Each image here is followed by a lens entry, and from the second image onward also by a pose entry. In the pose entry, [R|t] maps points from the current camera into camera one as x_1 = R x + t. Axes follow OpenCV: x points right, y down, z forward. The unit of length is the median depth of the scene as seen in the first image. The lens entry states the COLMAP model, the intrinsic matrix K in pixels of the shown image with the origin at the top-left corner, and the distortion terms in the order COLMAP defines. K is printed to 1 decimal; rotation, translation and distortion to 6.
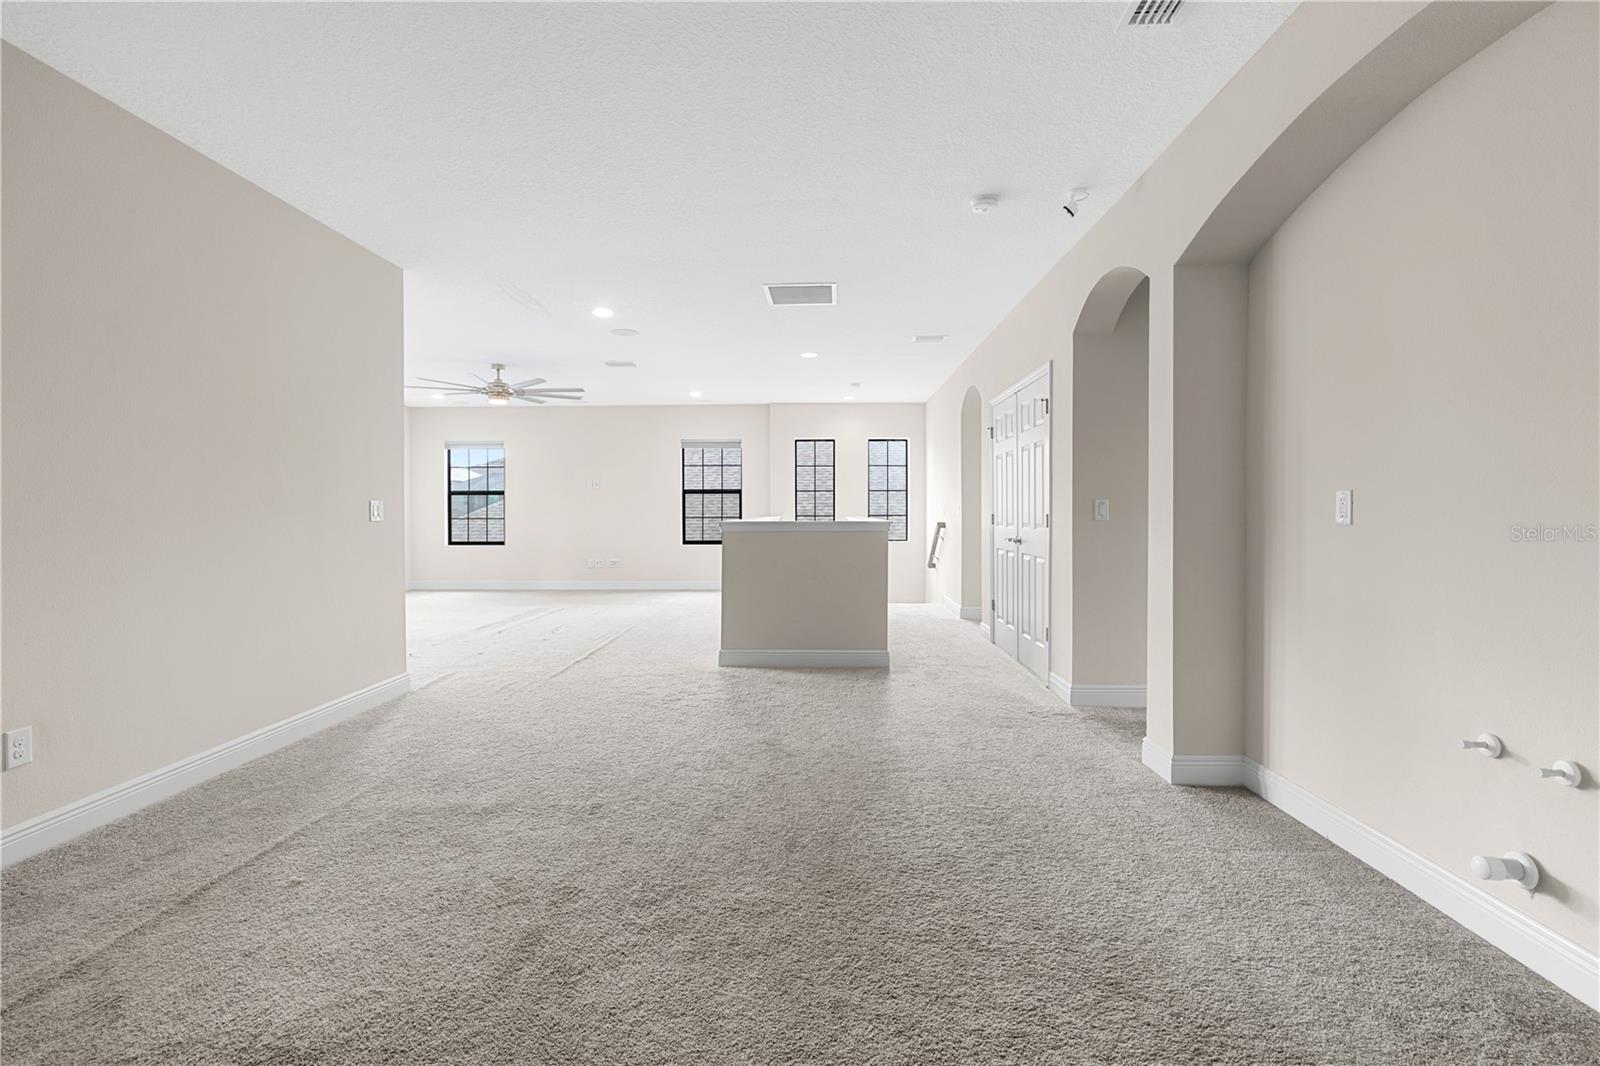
lens RADIAL K [[727.7, 0, 800.4], [0, 727.7, 520.4], [0, 0, 1]] dist [-0.005800, 0.003847]
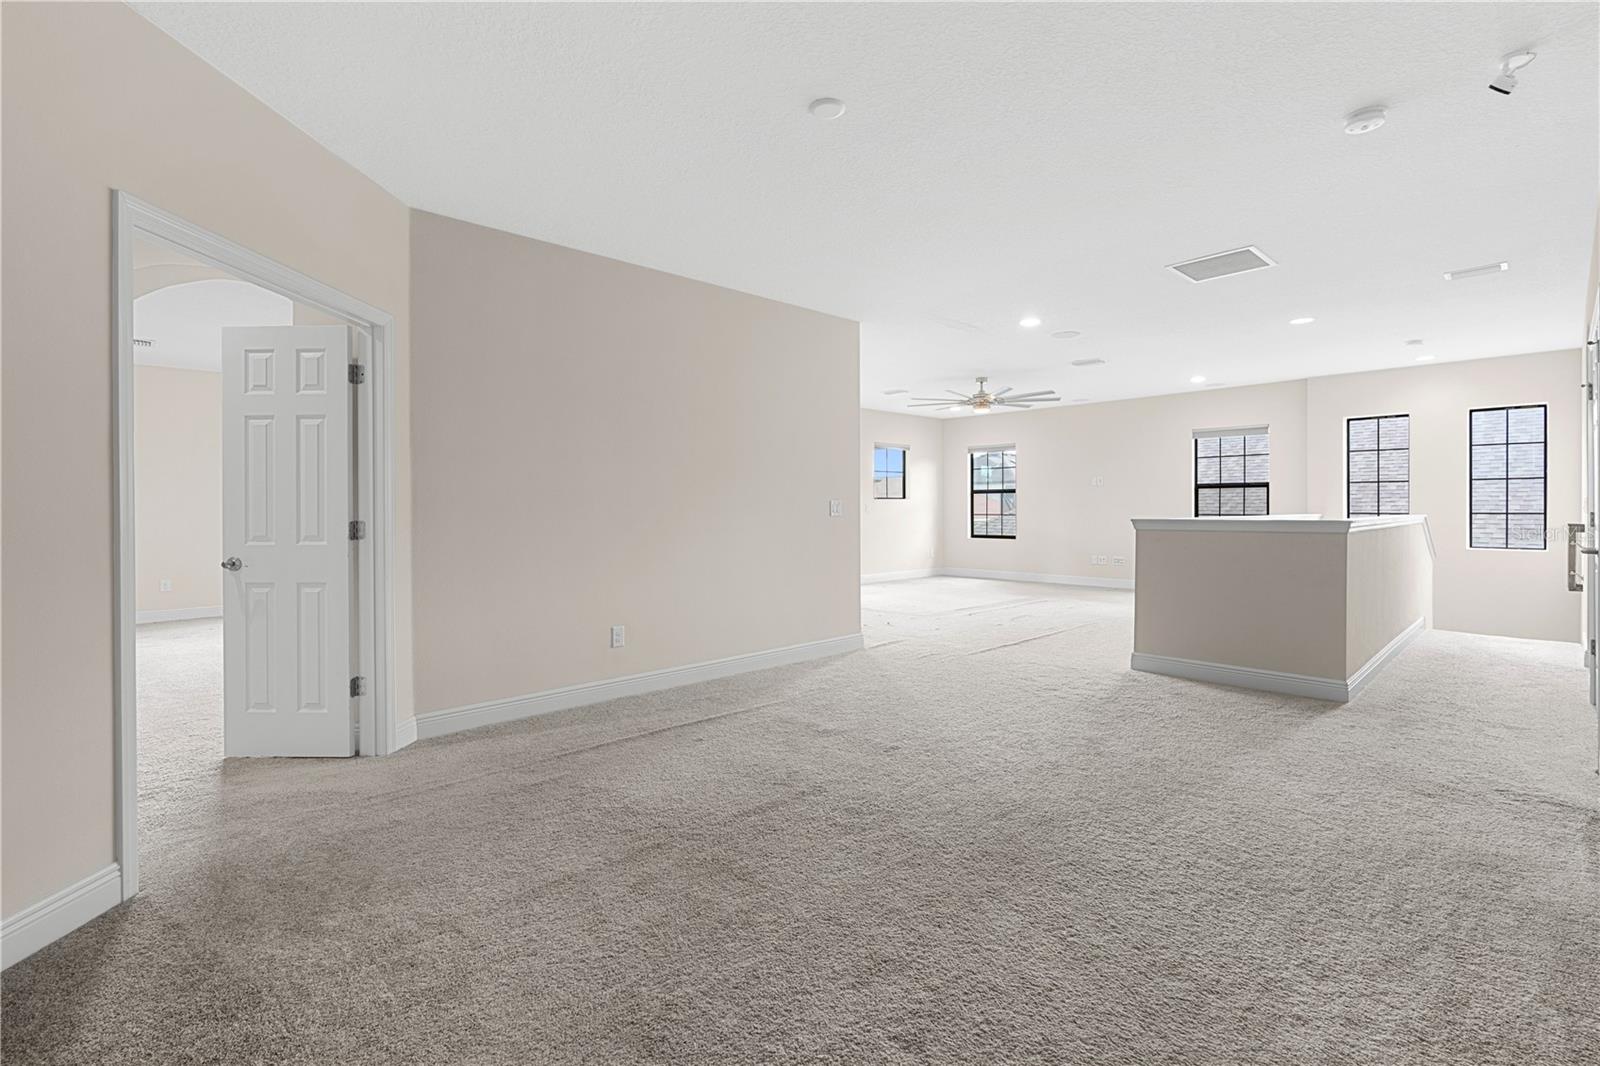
lens RADIAL K [[727.7, 0, 796.7], [0, 727.7, 519.2], [0, 0, 1]] dist [-0.005800, 0.003847]
pose [[0.706387, 0.009761, -0.707759, 0.303269], [-0.007324, 0.999952, 0.006481, -0.001394], [0.707788, 0.000605, 0.706425, 0.005492]]
